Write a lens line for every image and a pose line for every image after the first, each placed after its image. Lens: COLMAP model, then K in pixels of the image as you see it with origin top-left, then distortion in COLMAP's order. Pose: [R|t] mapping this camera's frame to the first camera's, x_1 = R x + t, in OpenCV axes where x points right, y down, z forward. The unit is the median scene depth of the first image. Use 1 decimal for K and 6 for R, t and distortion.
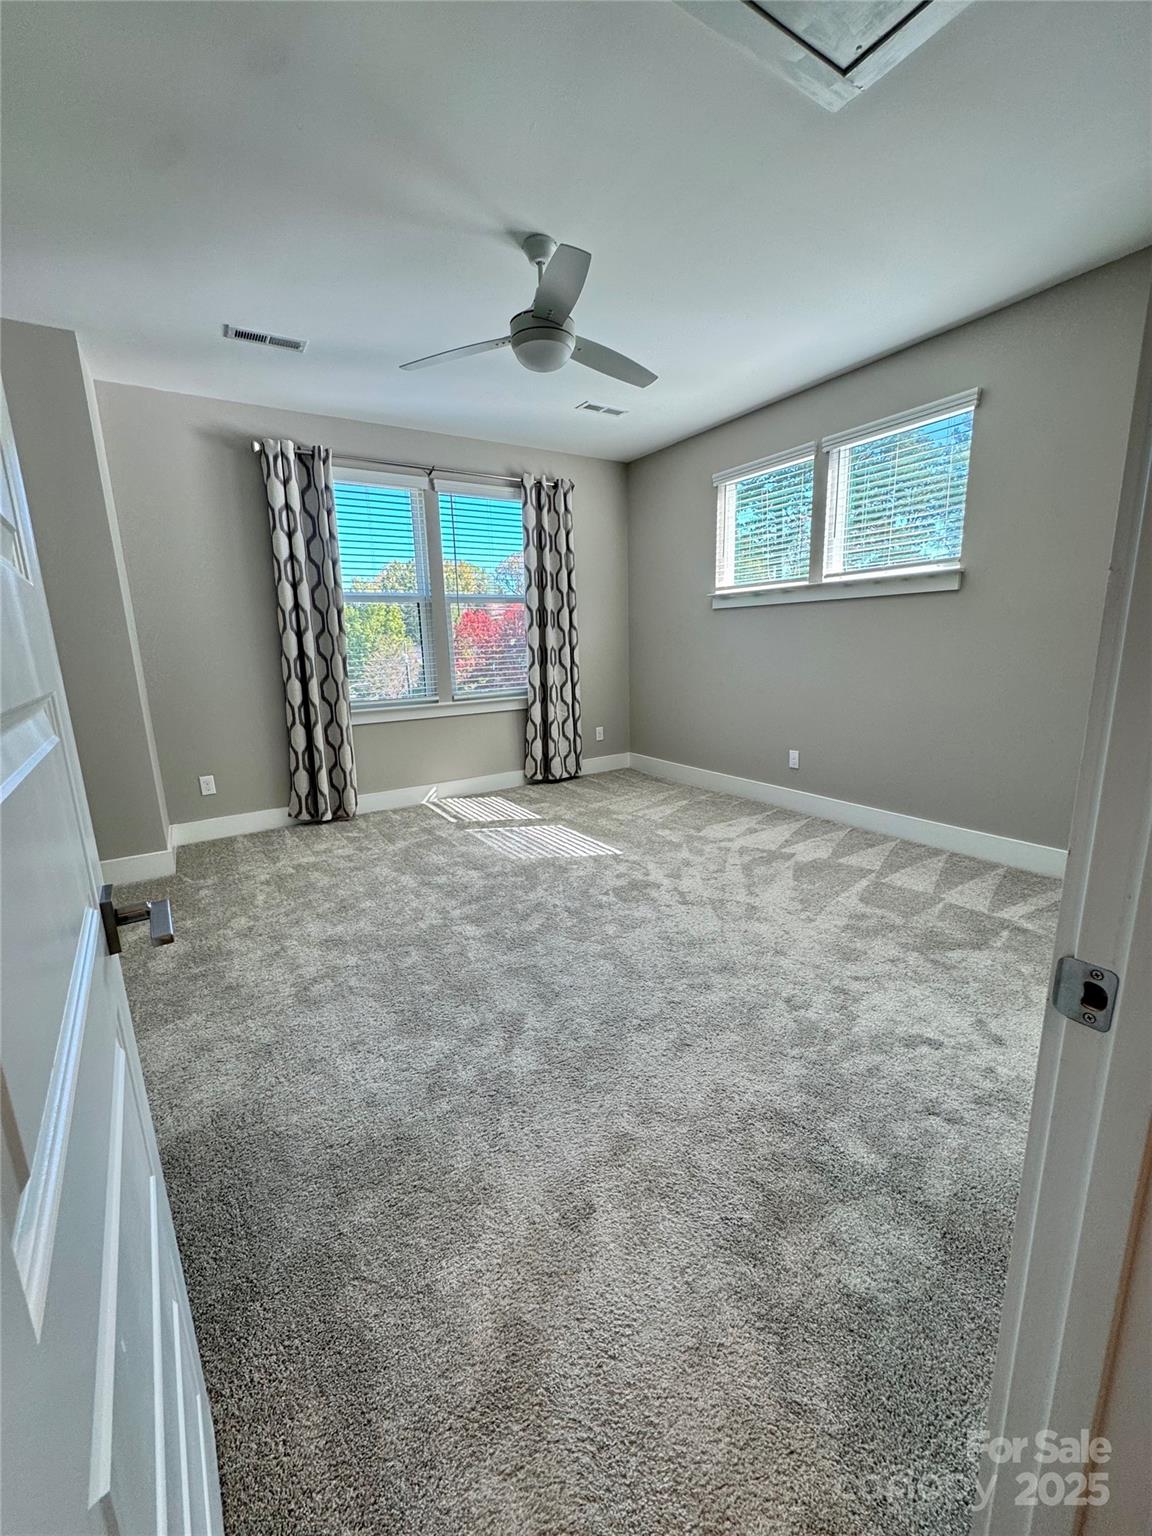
lens RADIAL K [[615.5, 0, 578.2], [0, 615.5, 768.1], [0, 0, 1]] dist [-0.003869, 0.000600]
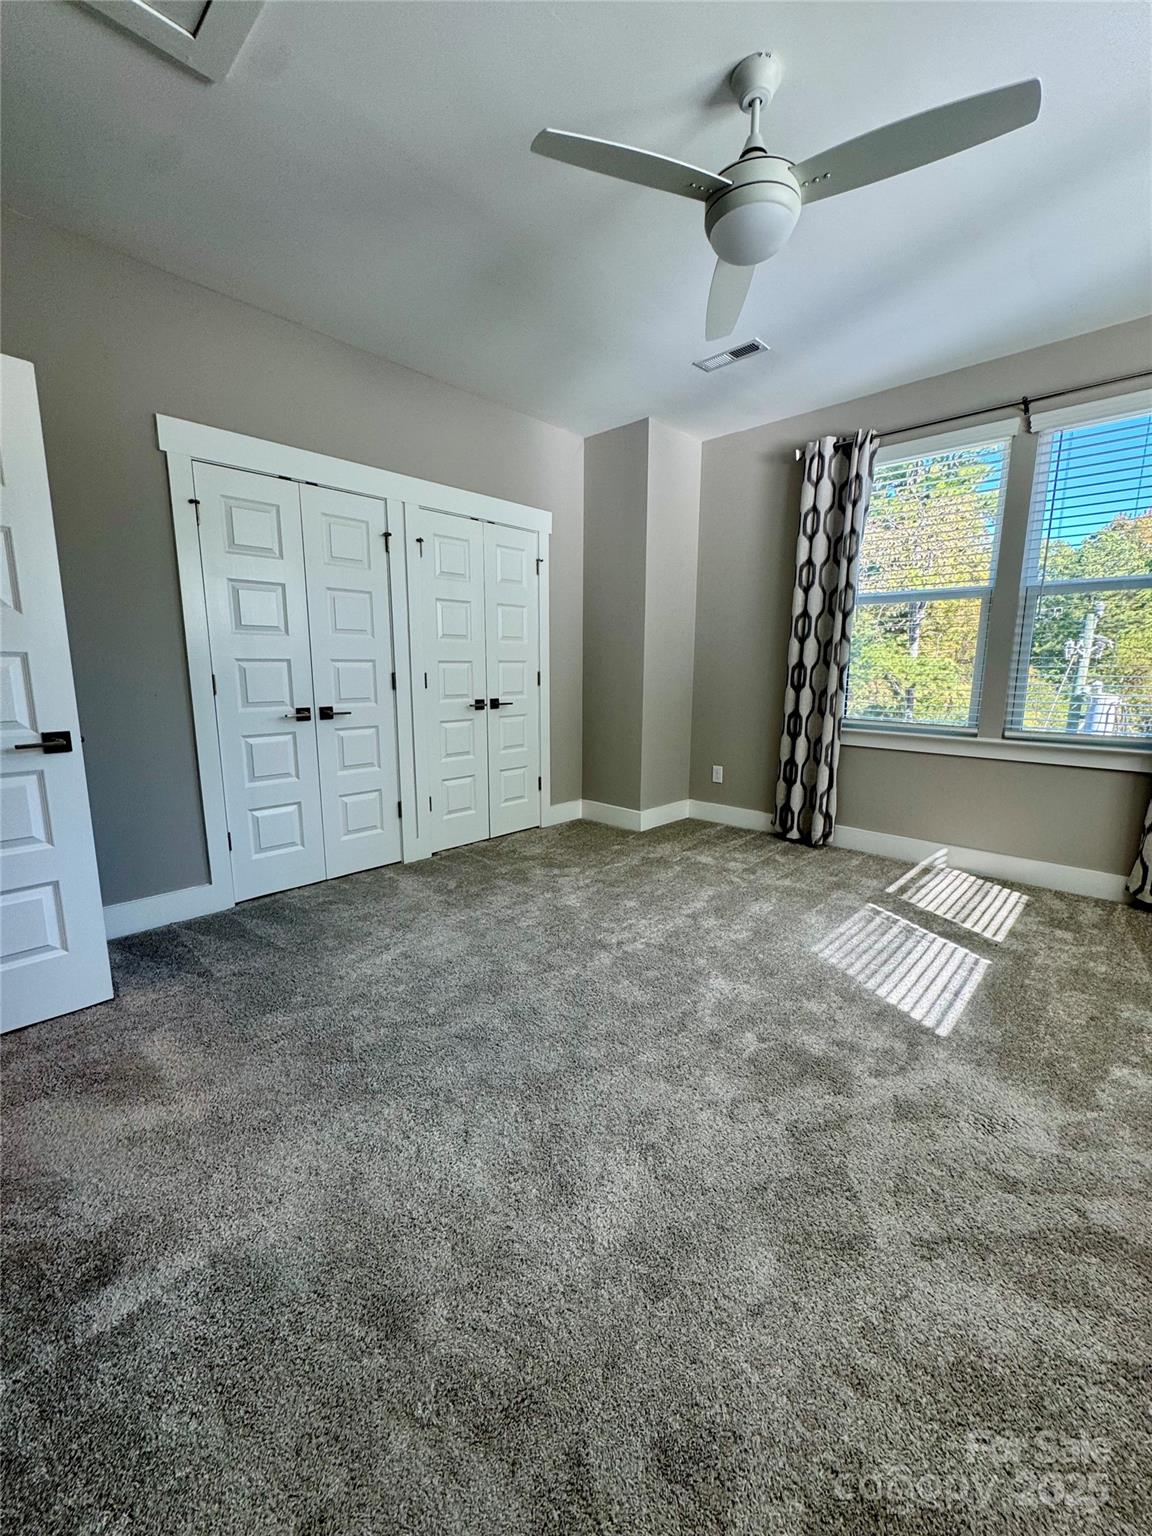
lens RADIAL K [[615.5, 0, 578.2], [0, 615.5, 768.1], [0, 0, 1]] dist [-0.003869, 0.000600]
pose [[0.230236, 0.189565, -0.954493, 0.425996], [-0.210331, 0.967353, 0.141385, -0.090709], [0.950133, 0.168208, 0.262591, 0.459997]]
